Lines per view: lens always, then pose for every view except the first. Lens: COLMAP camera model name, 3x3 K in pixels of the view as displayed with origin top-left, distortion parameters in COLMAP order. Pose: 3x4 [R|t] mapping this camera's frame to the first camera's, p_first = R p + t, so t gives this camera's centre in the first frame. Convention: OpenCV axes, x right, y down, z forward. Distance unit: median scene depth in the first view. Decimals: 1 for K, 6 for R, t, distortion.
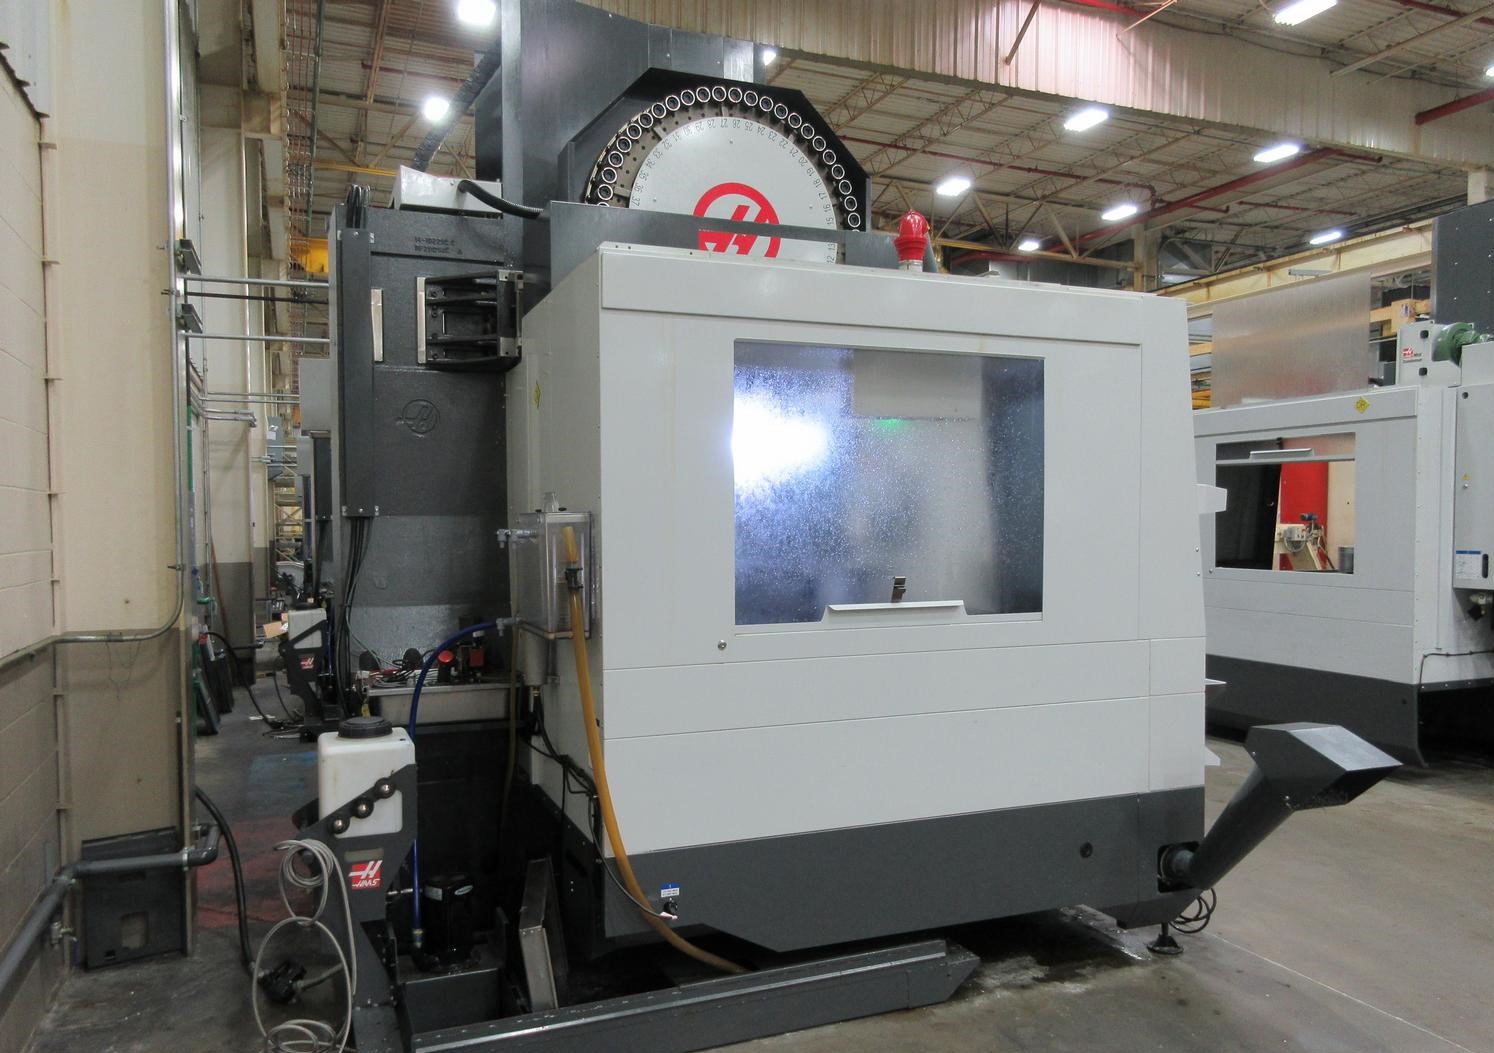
lens RADIAL K [[1122.8, 0, 745.7], [0, 1122.8, 554.6], [0, 0, 1]] dist [0.005533, 0.008636]
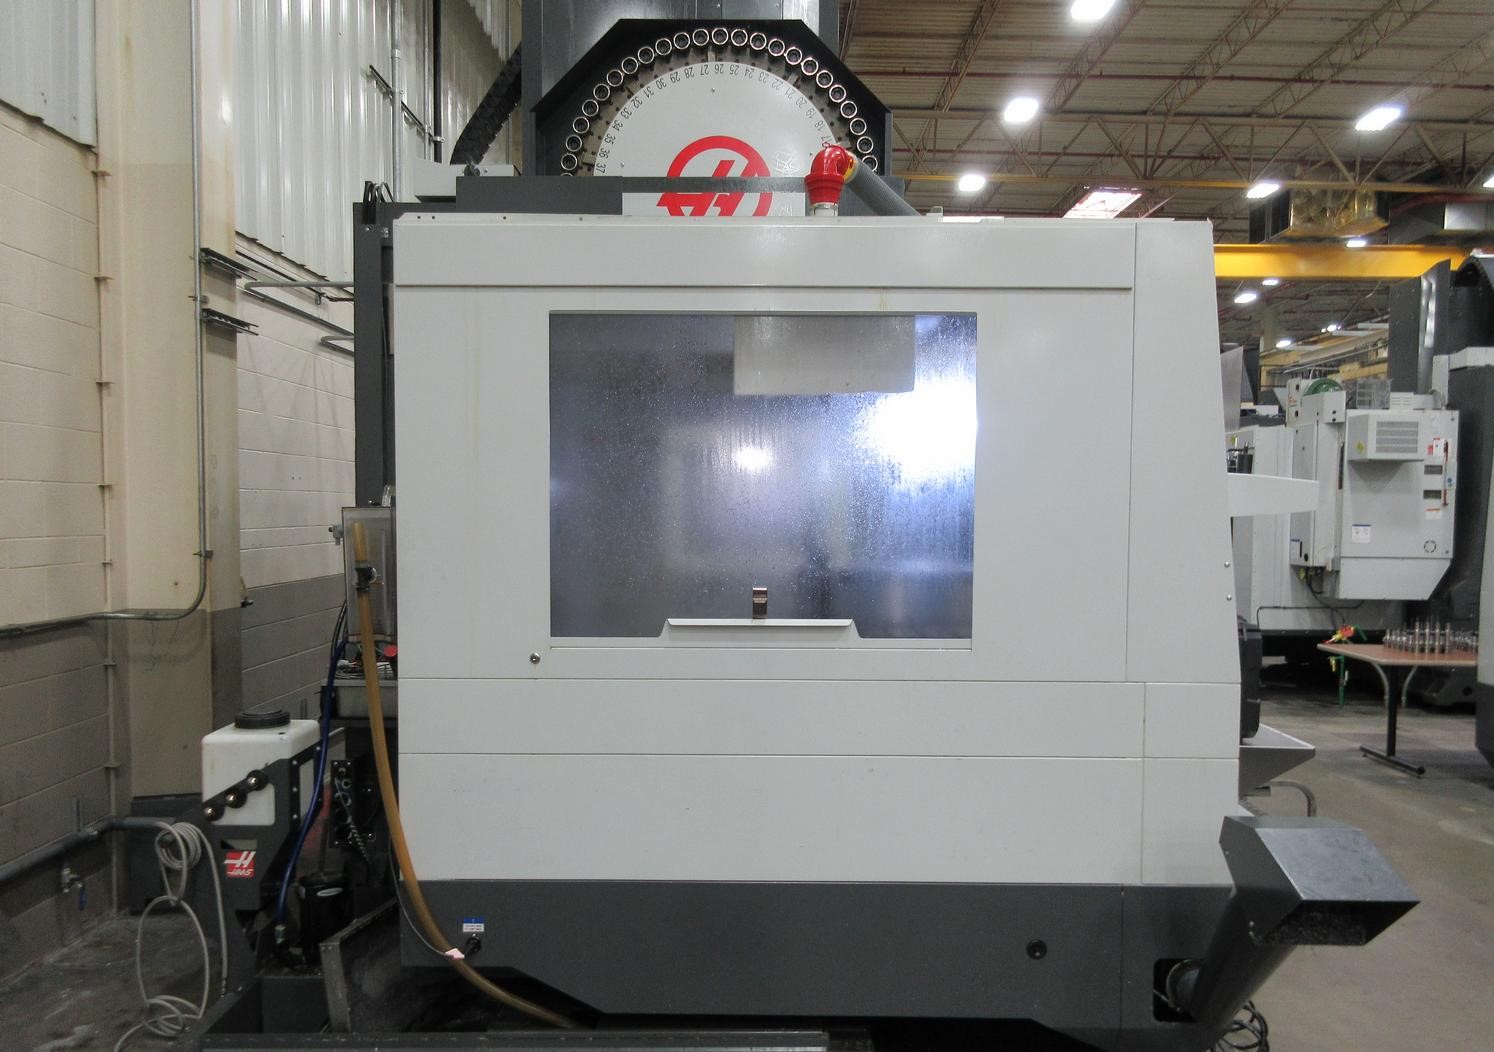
lens RADIAL K [[1121.4, 0, 746.4], [0, 1121.4, 558.9], [0, 0, 1]] dist [0.010677, -0.005243]
pose [[0.925205, 0.026981, -0.378507, 0.353319], [-0.022045, 0.999606, 0.017370, -0.012932], [0.378827, -0.007727, 0.925435, 0.184549]]
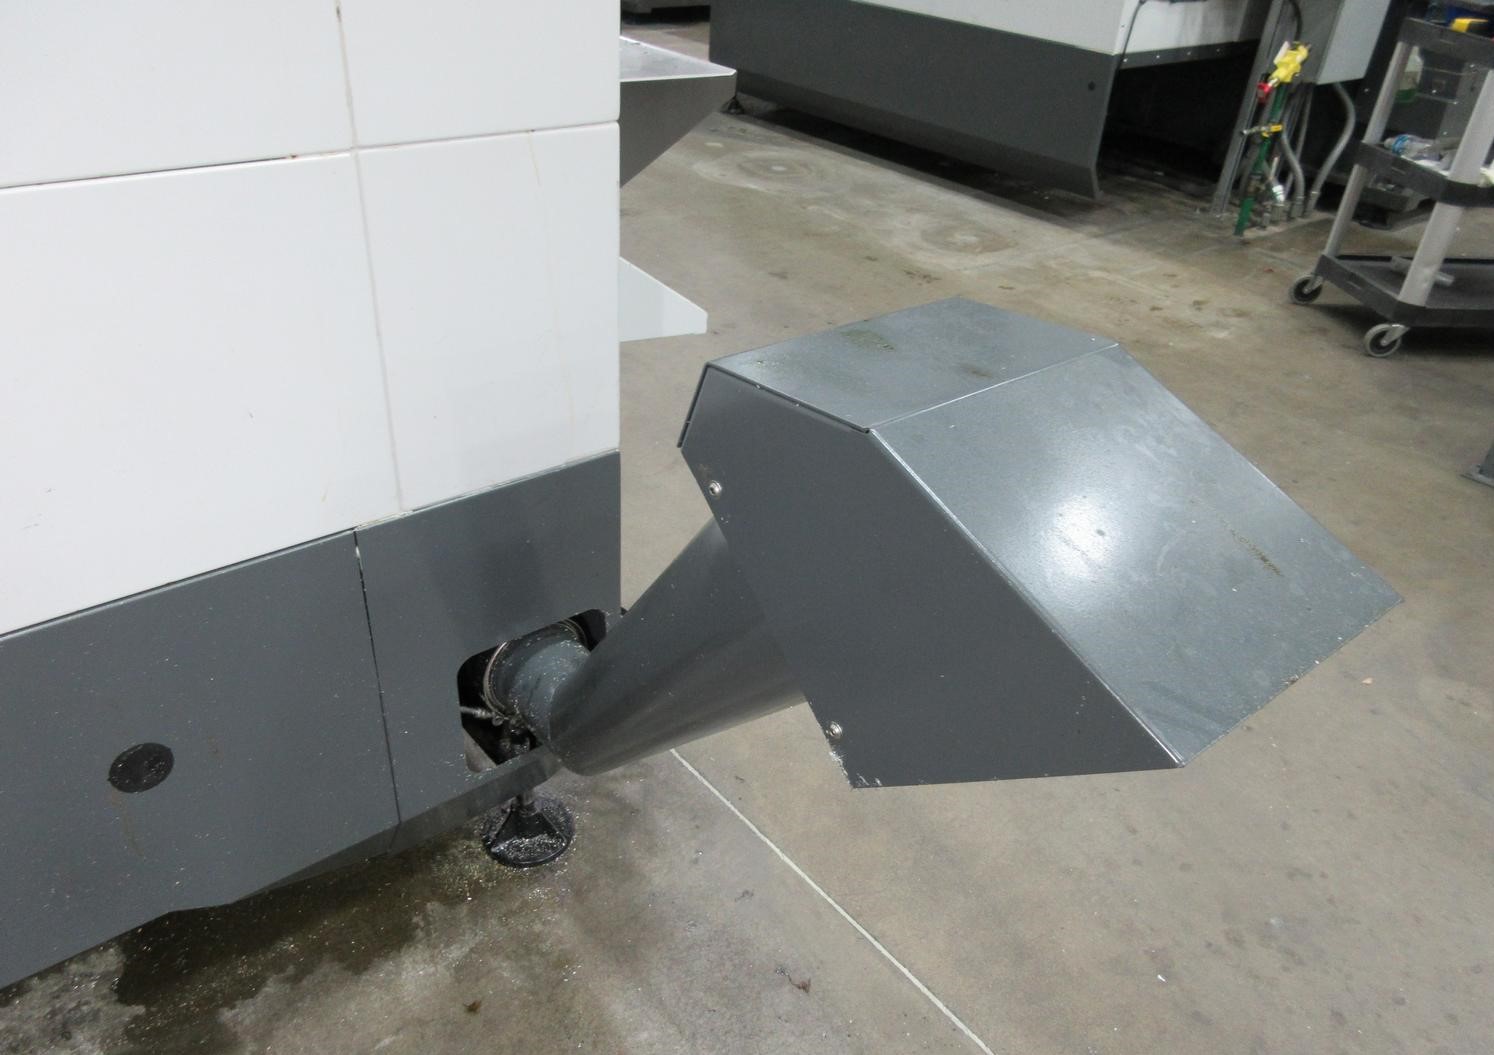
lens RADIAL K [[1121.4, 0, 746.4], [0, 1121.4, 560.4], [0, 0, 1]] dist [0.010677, -0.005243]
pose [[0.952675, -0.113373, 0.282059, 0.323657], [-0.053118, 0.851495, 0.521666, 0.066044], [-0.299315, -0.511960, 0.805175, 0.673279]]
